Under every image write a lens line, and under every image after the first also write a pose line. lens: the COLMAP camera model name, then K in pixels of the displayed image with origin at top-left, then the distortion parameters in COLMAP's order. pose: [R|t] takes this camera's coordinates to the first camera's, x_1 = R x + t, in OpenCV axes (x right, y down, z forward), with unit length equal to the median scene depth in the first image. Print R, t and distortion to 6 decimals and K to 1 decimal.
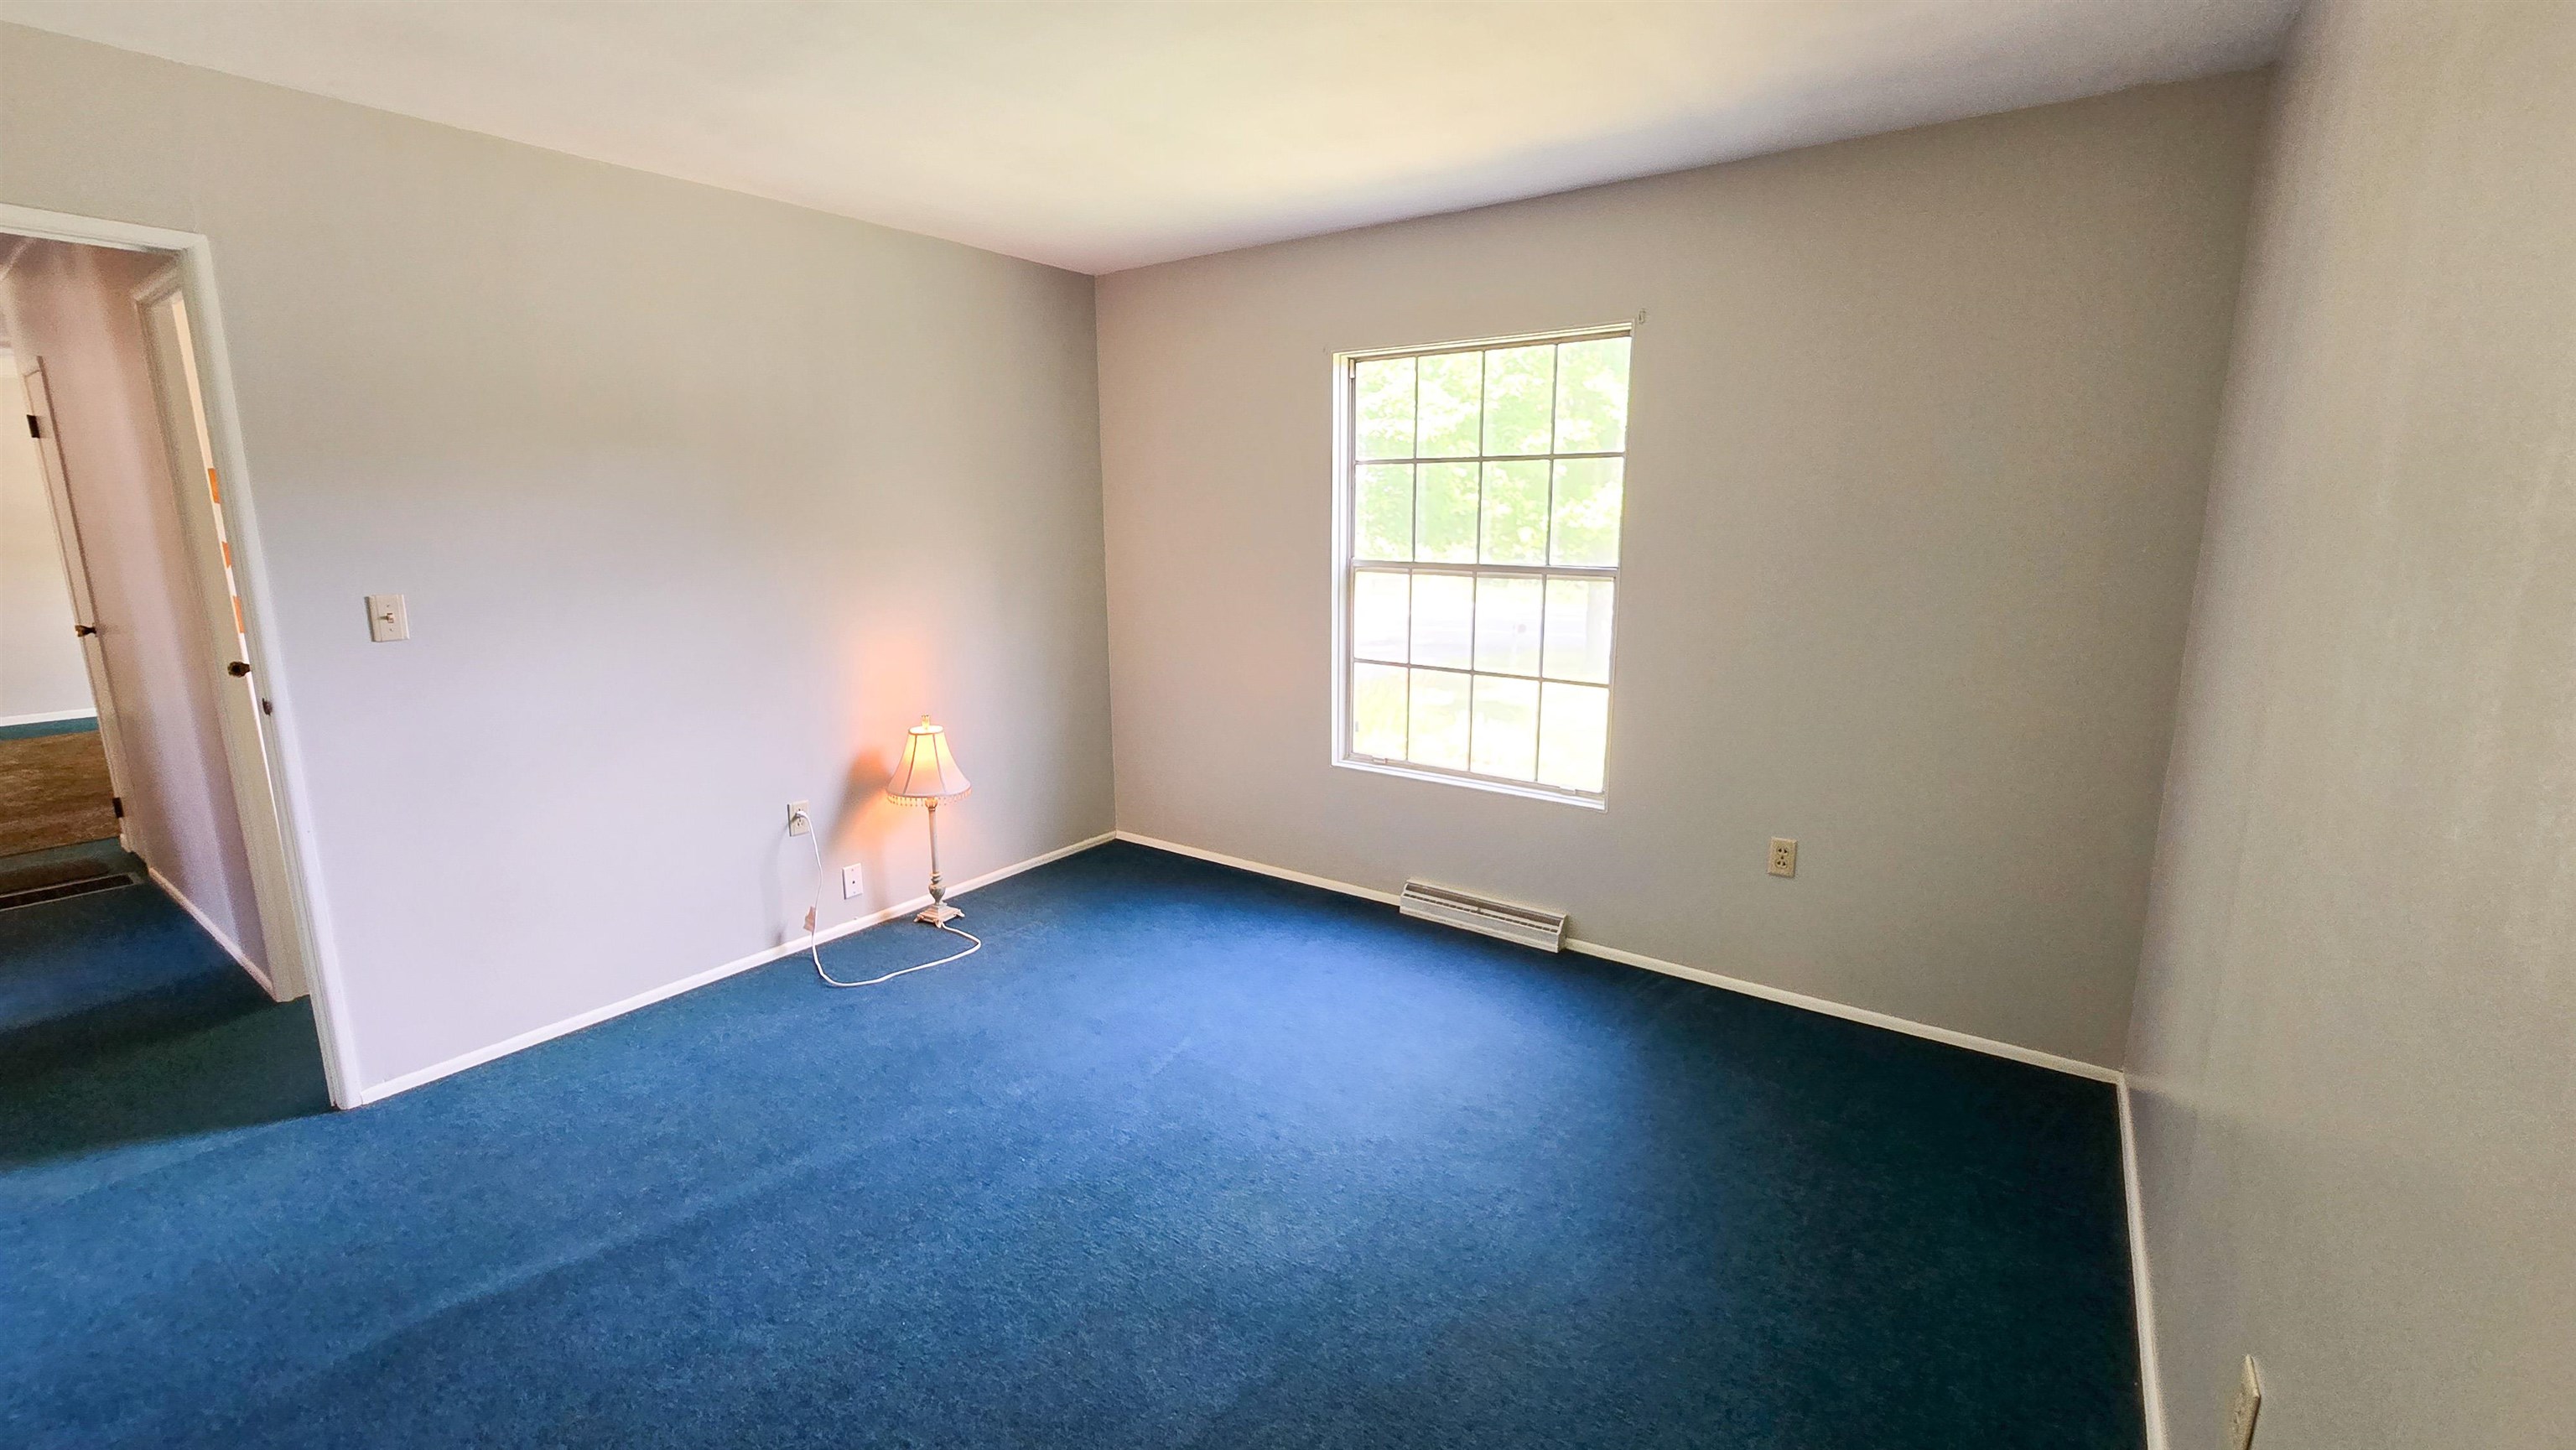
lens RADIAL K [[1076.2, 0, 1269.4], [0, 1076.2, 714.4], [0, 0, 1]] dist [0.028086, -0.000185]
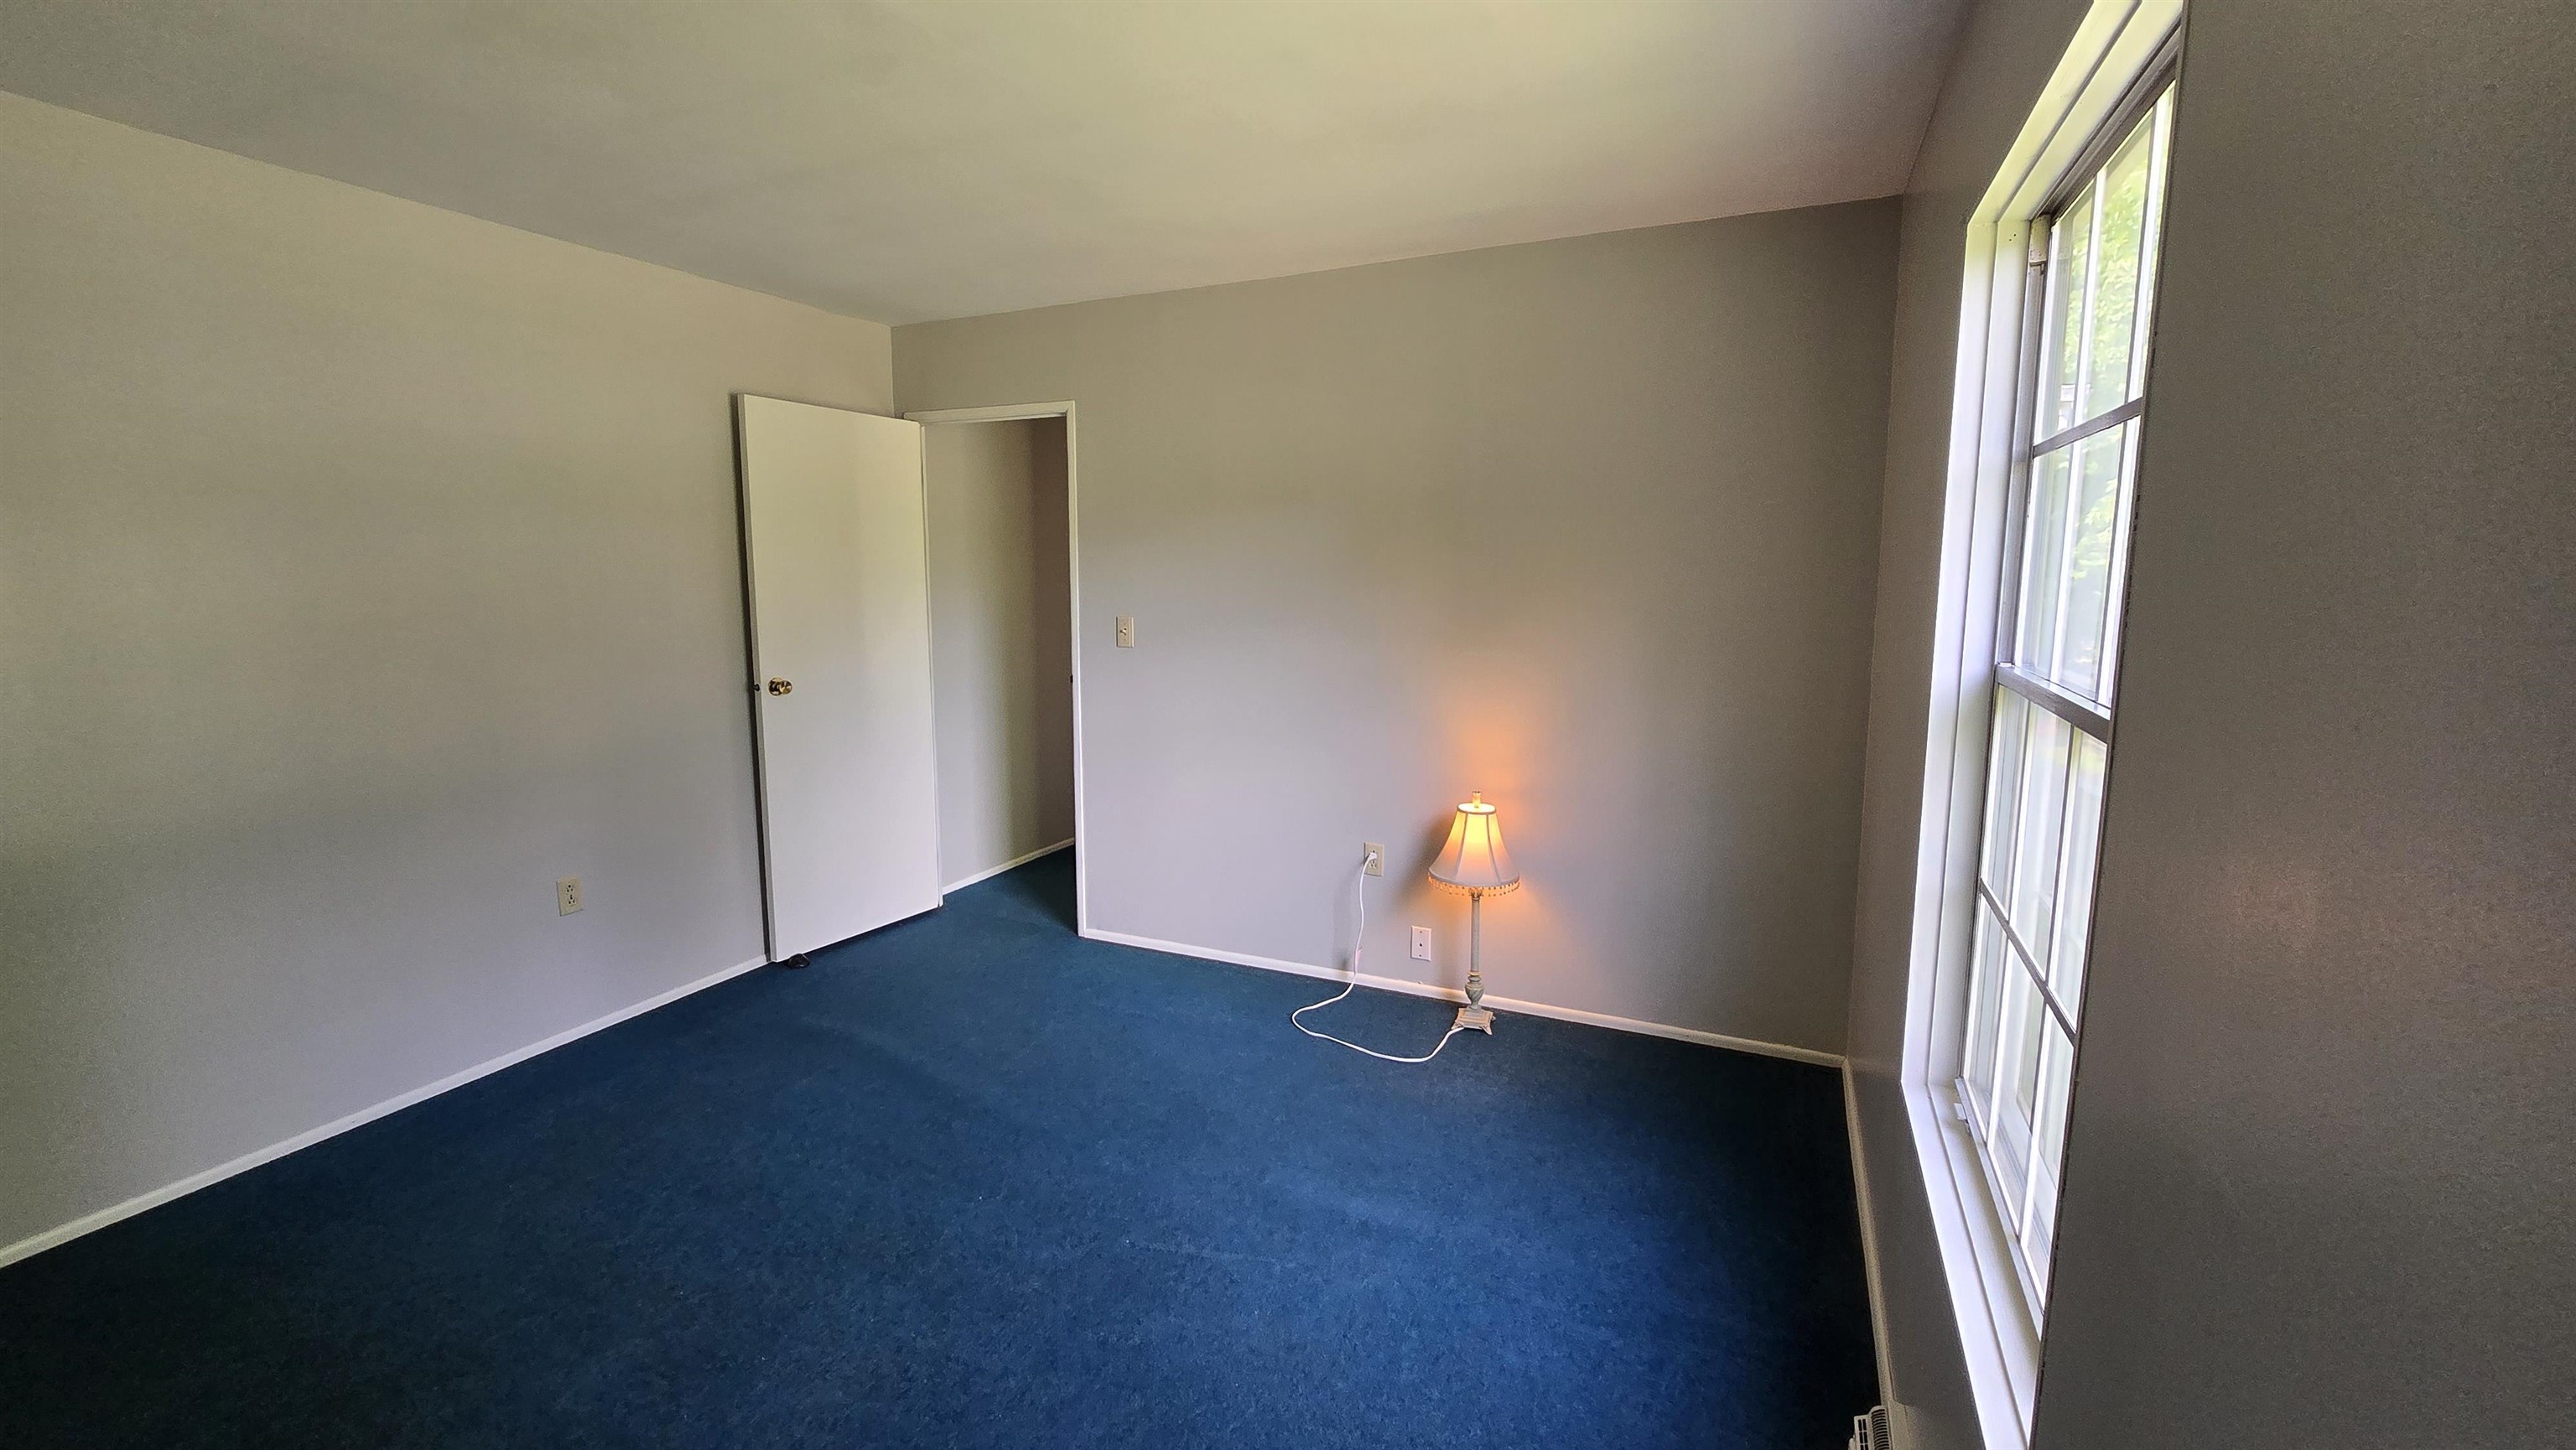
lens RADIAL K [[1076.2, 0, 1273.1], [0, 1076.2, 717.8], [0, 0, 1]] dist [0.028086, -0.000185]
pose [[0.192476, 0.144514, -0.970602, 0.515902], [-0.180962, 0.977360, 0.109635, -0.129154], [0.964472, 0.154540, 0.214270, 0.673988]]
